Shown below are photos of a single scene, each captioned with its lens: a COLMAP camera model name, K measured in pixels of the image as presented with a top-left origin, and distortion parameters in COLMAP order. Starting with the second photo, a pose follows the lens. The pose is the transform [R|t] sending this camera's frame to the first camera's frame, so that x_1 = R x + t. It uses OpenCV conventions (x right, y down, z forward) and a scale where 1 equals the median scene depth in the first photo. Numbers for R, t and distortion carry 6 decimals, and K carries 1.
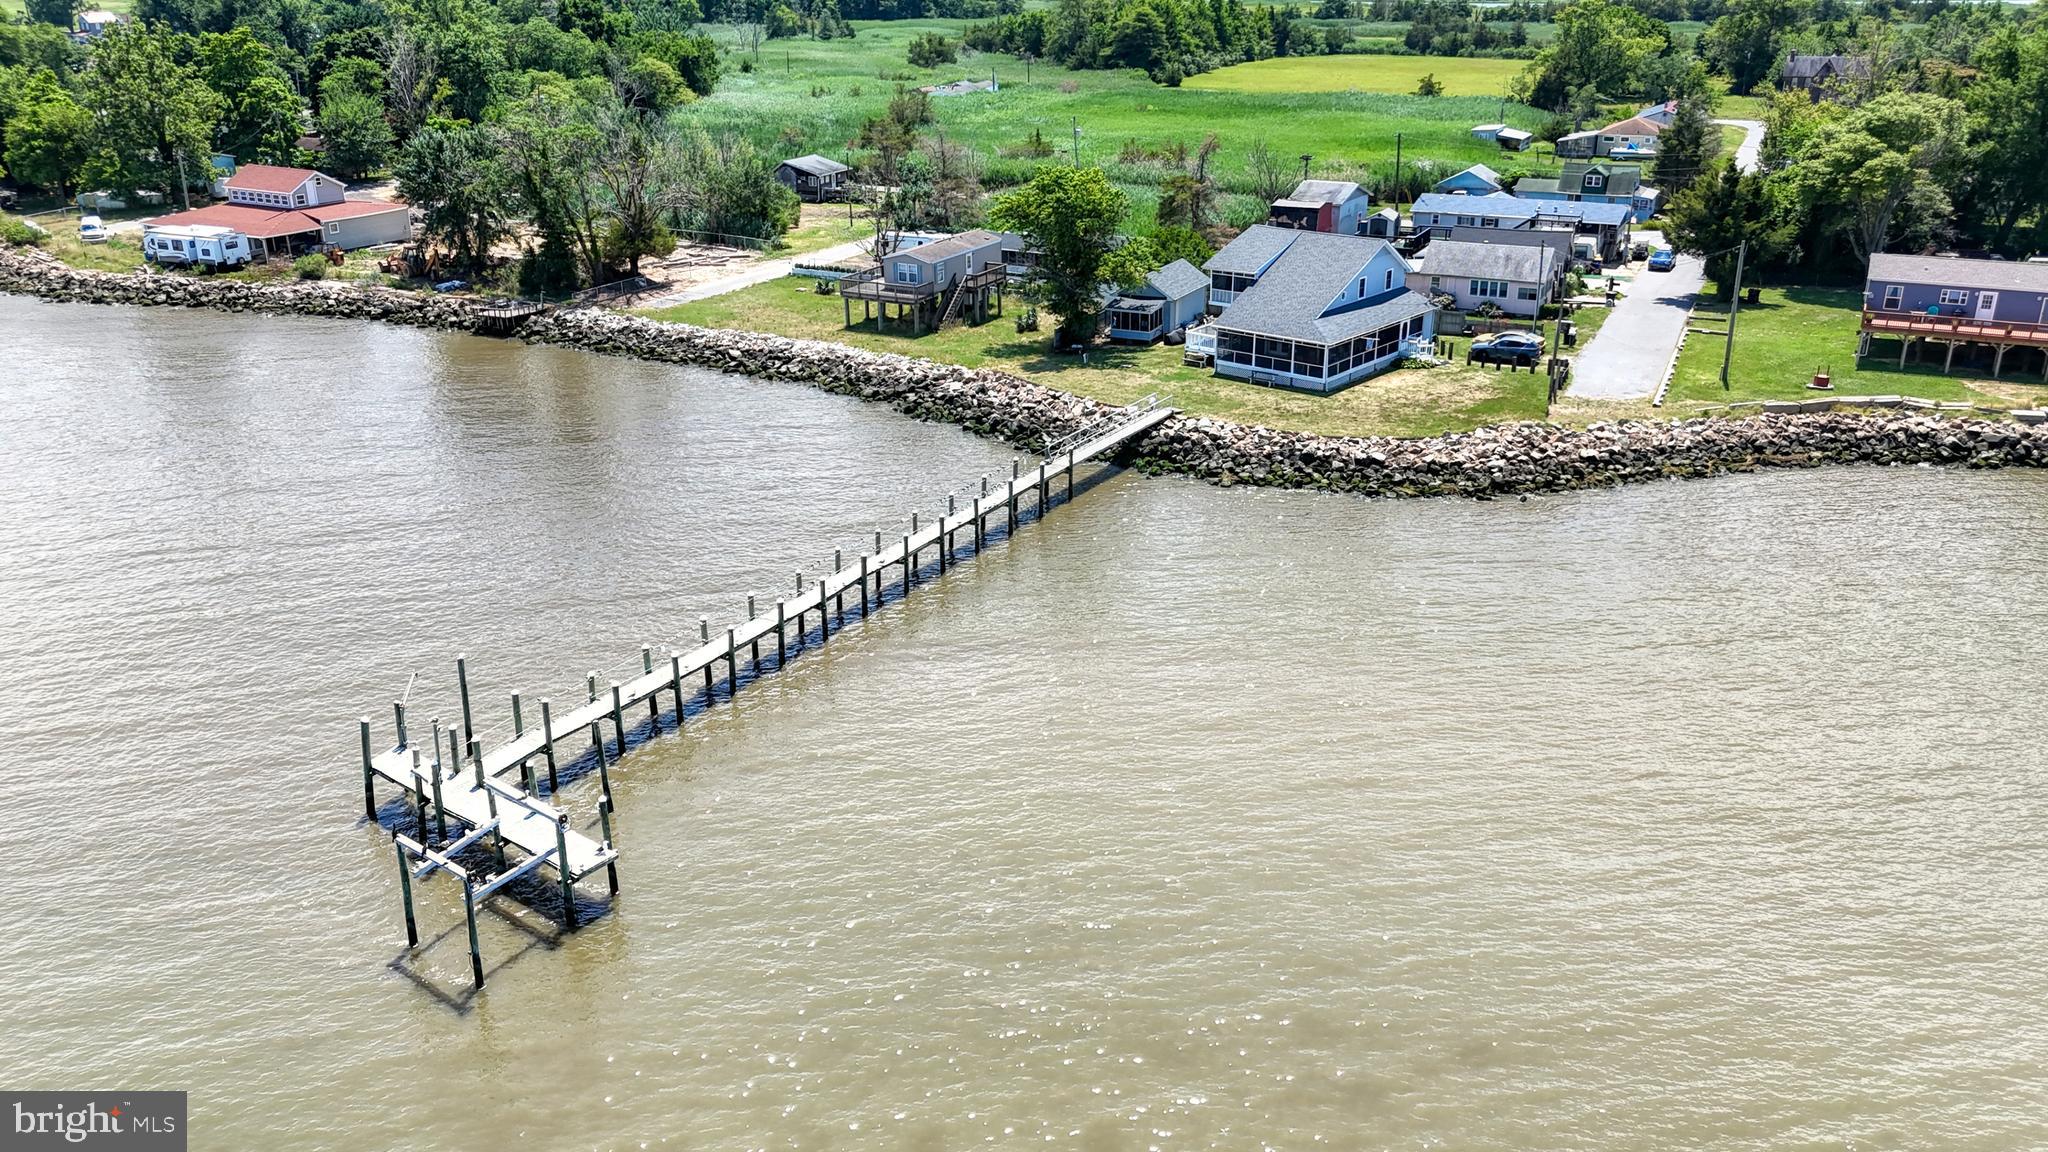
lens RADIAL K [[1663.3, 0, 1042.0], [0, 1663.3, 563.3], [0, 0, 1]] dist [0.071286, -0.064852]
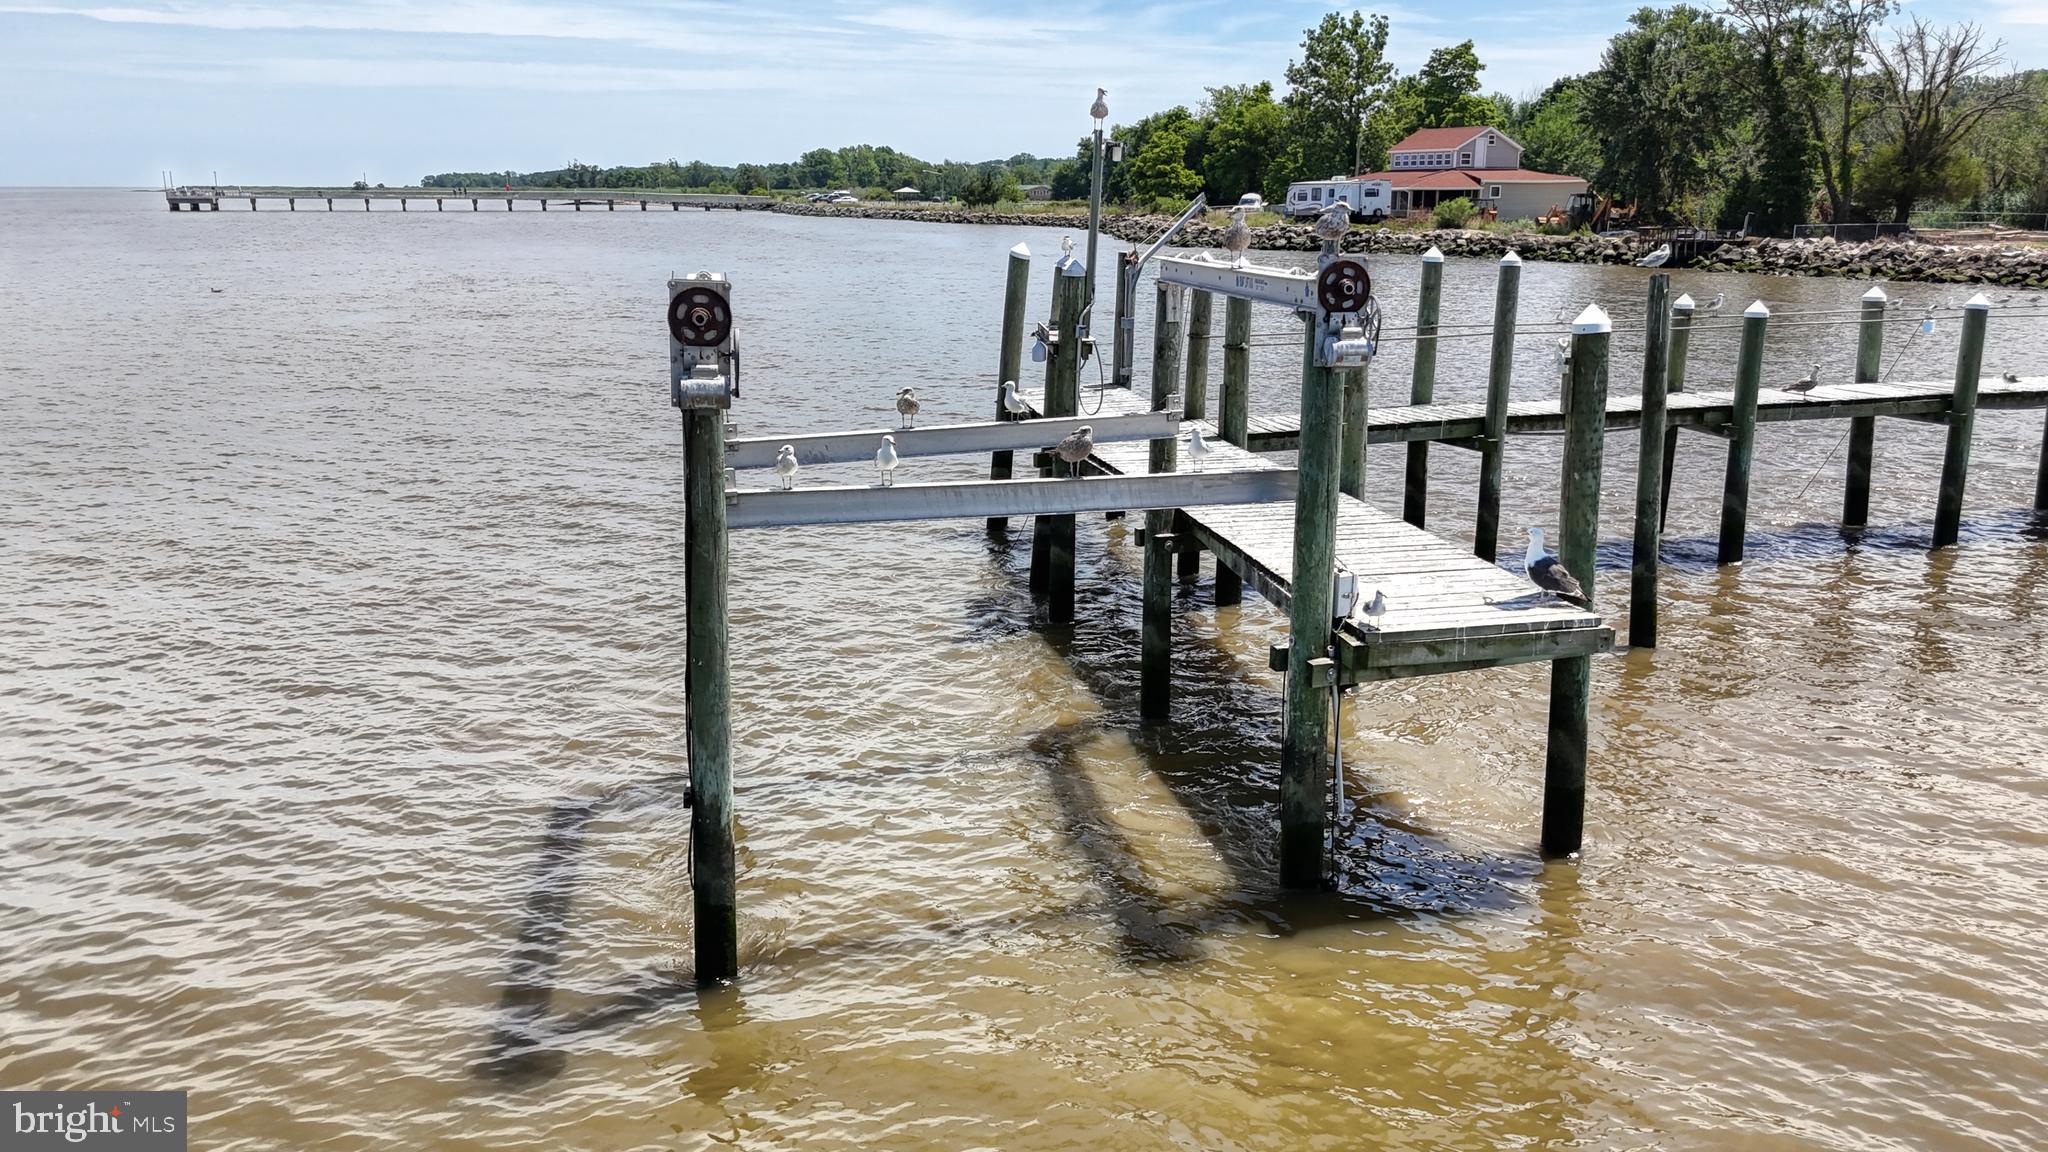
lens RADIAL K [[1663.3, 0, 1042.0], [0, 1663.3, 563.3], [0, 0, 1]] dist [0.071286, -0.064852]
pose [[0.768522, 0.158660, -0.619839, -0.069950], [-0.243622, 0.968355, -0.054190, 0.072803], [0.591626, 0.192653, 0.782856, 0.306183]]
